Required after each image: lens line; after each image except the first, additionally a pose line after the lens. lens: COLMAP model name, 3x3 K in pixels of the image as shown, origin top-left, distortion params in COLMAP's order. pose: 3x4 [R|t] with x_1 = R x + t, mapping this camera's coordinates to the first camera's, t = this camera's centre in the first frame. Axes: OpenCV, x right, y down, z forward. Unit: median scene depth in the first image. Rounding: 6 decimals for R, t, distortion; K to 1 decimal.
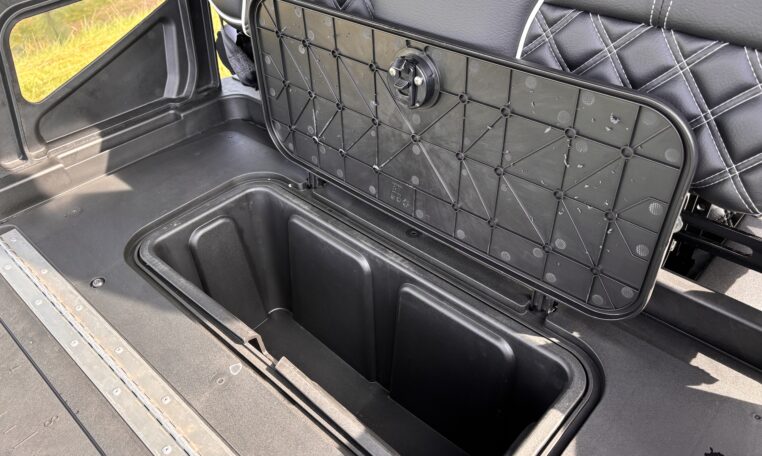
lens RADIAL K [[578.8, 0, 378.2], [0, 578.8, 232.3], [0, 0, 1]] dist [0.078671, -0.108882]
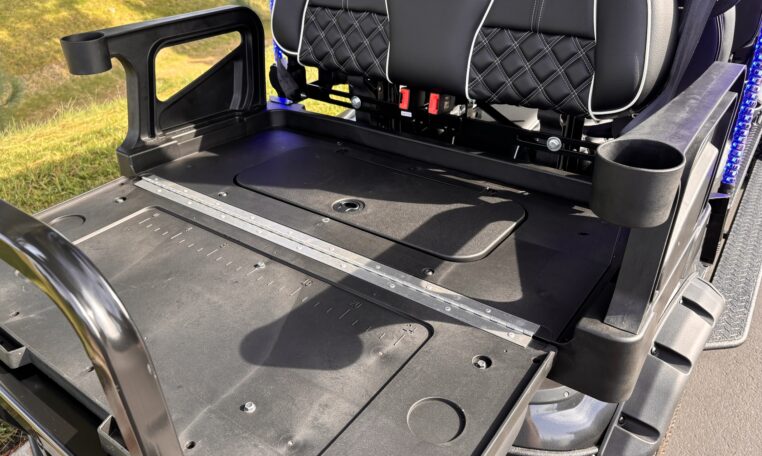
lens RADIAL K [[566.4, 0, 382.4], [0, 566.4, 204.2], [0, 0, 1]] dist [0.008556, 0.001648]
pose [[0.993584, -0.016519, 0.111882, -0.174188], [0.038187, 0.980178, -0.194406, 0.348379], [-0.106453, 0.197431, 0.974520, -0.453671]]
